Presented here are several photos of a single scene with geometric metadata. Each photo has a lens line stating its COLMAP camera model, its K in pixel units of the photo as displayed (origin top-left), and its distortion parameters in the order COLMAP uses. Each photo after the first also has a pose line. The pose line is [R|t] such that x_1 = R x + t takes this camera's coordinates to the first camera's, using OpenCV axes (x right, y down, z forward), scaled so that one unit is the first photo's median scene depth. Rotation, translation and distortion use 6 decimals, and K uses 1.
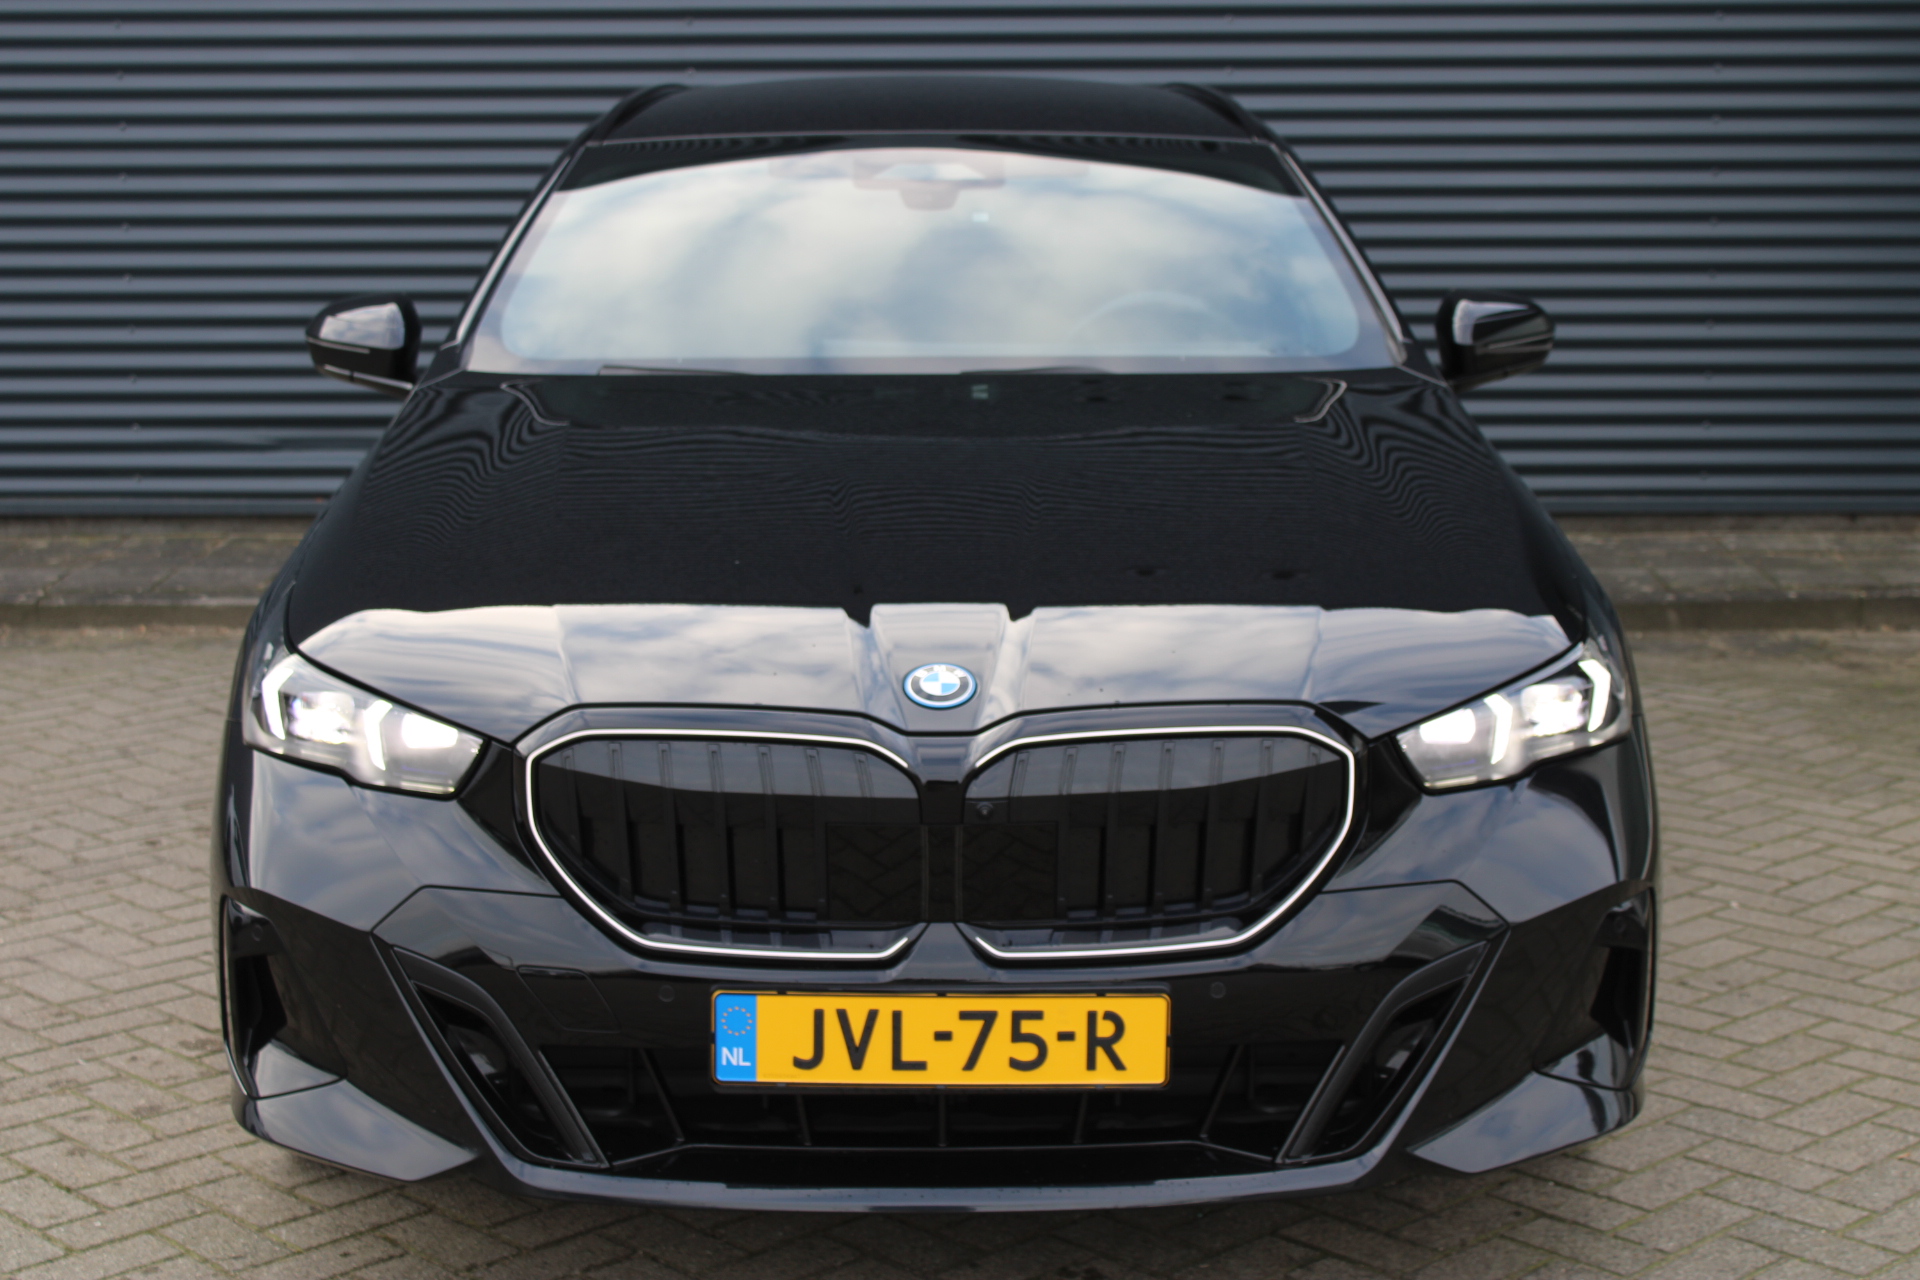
lens RADIAL K [[3126.4, 0, 964.5], [0, 3126.4, 641.7], [0, 0, 1]] dist [-0.042257, 0.000000]
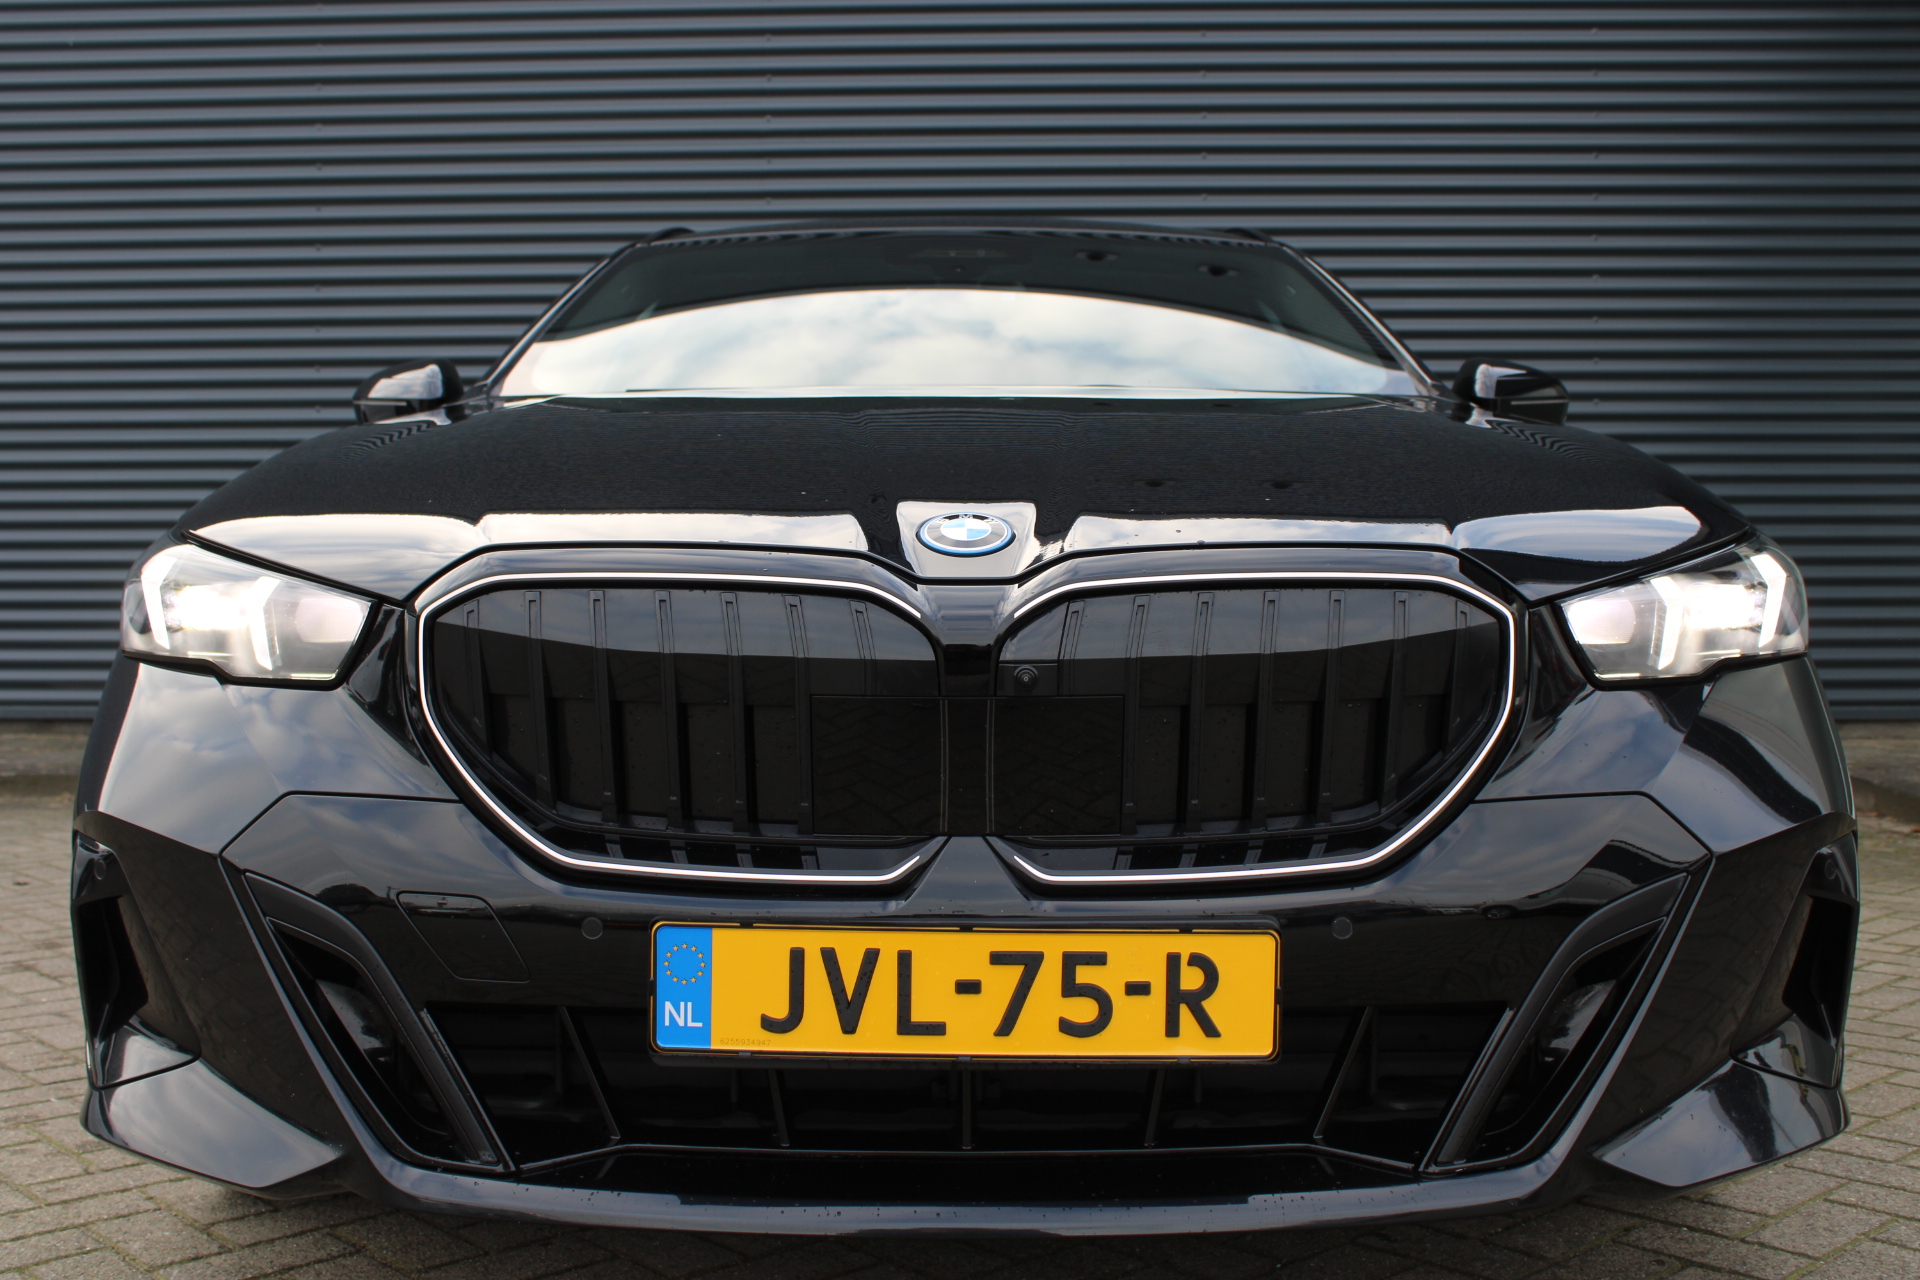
lens RADIAL K [[2099.4, 0, 953.2], [0, 2099.4, 635.2], [0, 0, 1]] dist [-0.075383, 0.000000]
pose [[0.999868, 0.002545, -0.016063, -0.002653], [-0.004795, 0.989905, -0.141653, 0.111977], [0.015540, 0.141711, 0.989786, 0.495725]]
